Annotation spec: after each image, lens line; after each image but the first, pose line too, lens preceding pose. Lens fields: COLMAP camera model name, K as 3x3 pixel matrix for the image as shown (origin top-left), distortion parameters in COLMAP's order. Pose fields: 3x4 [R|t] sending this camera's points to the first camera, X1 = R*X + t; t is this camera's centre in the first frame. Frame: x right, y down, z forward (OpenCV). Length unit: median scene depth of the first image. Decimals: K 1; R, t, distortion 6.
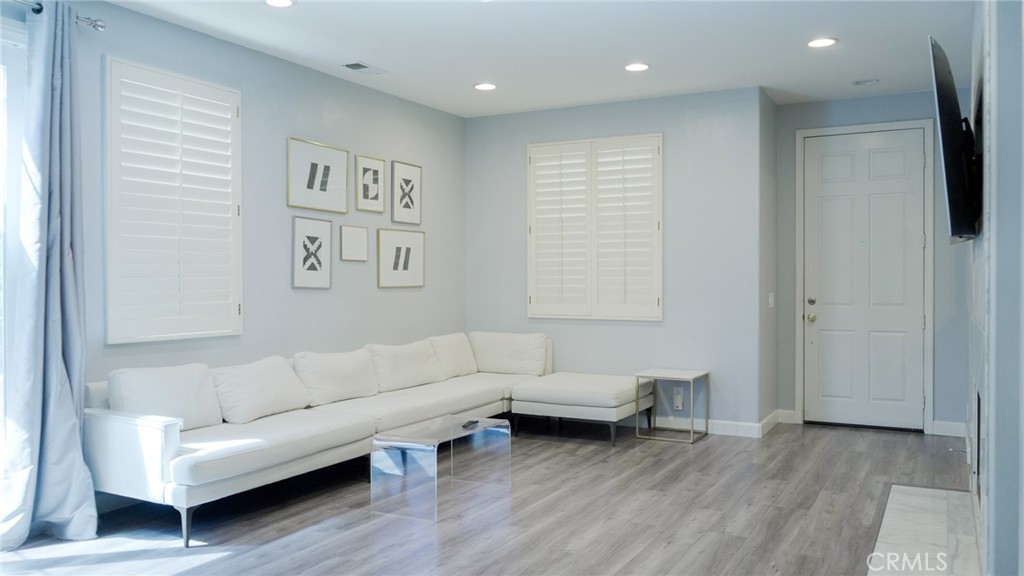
lens RADIAL K [[822.6, 0, 502.9], [0, 822.6, 287.6], [0, 0, 1]] dist [0.006837, 0.017826]
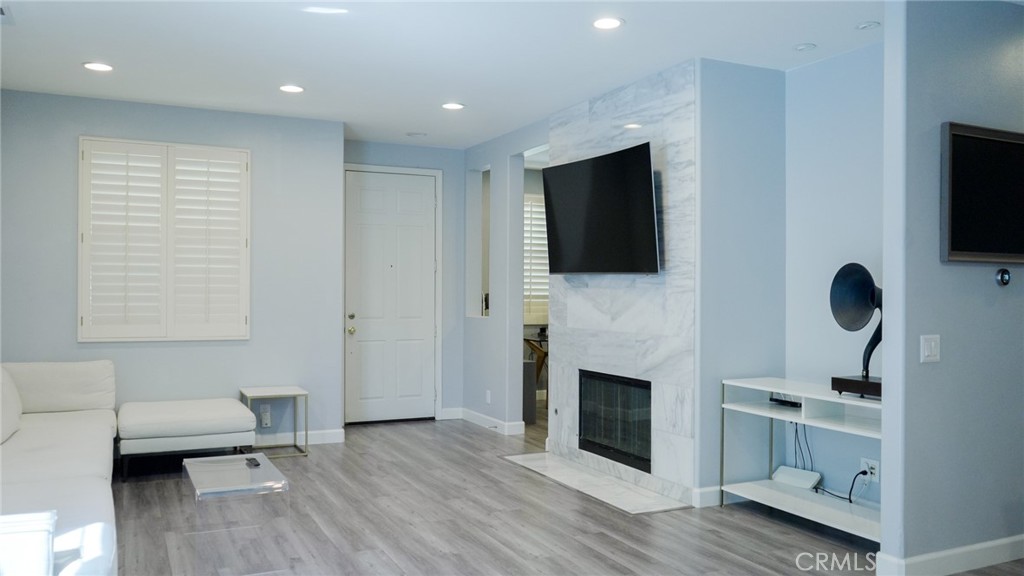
lens RADIAL K [[822.6, 0, 507.8], [0, 822.6, 291.8], [0, 0, 1]] dist [0.006837, 0.017826]
pose [[0.595220, 0.003223, 0.803557, -0.417321], [0.000336, 0.999991, -0.004260, -0.012284], [-0.803563, 0.002806, 0.595213, 0.160842]]
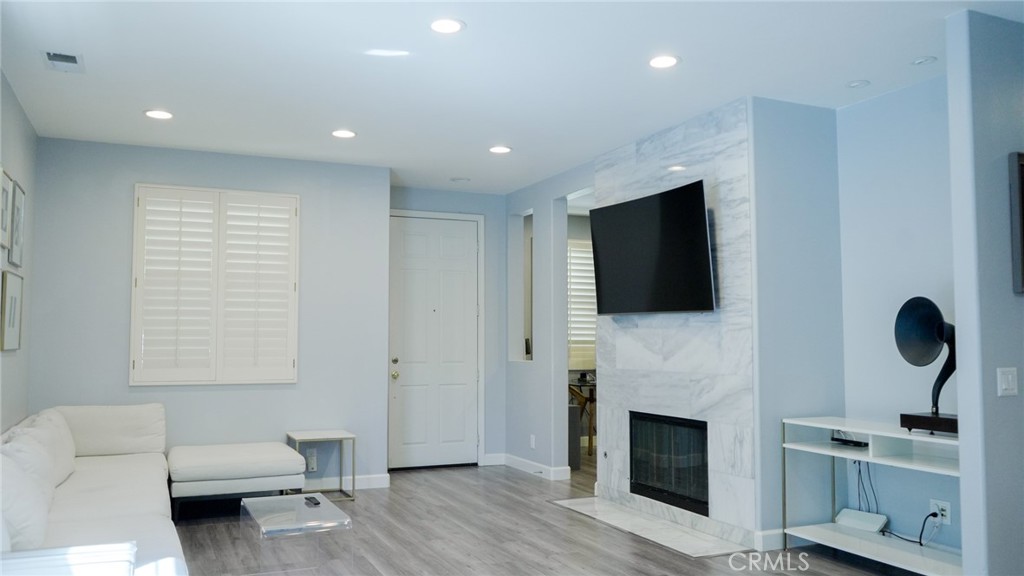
lens RADIAL K [[822.6, 0, 509.1], [0, 822.6, 295.5], [0, 0, 1]] dist [0.006837, 0.017826]
pose [[0.617573, 0.046147, 0.785159, -0.431693], [0.005629, 0.997992, -0.063083, -0.000546], [-0.786494, 0.043378, 0.616073, 0.183435]]
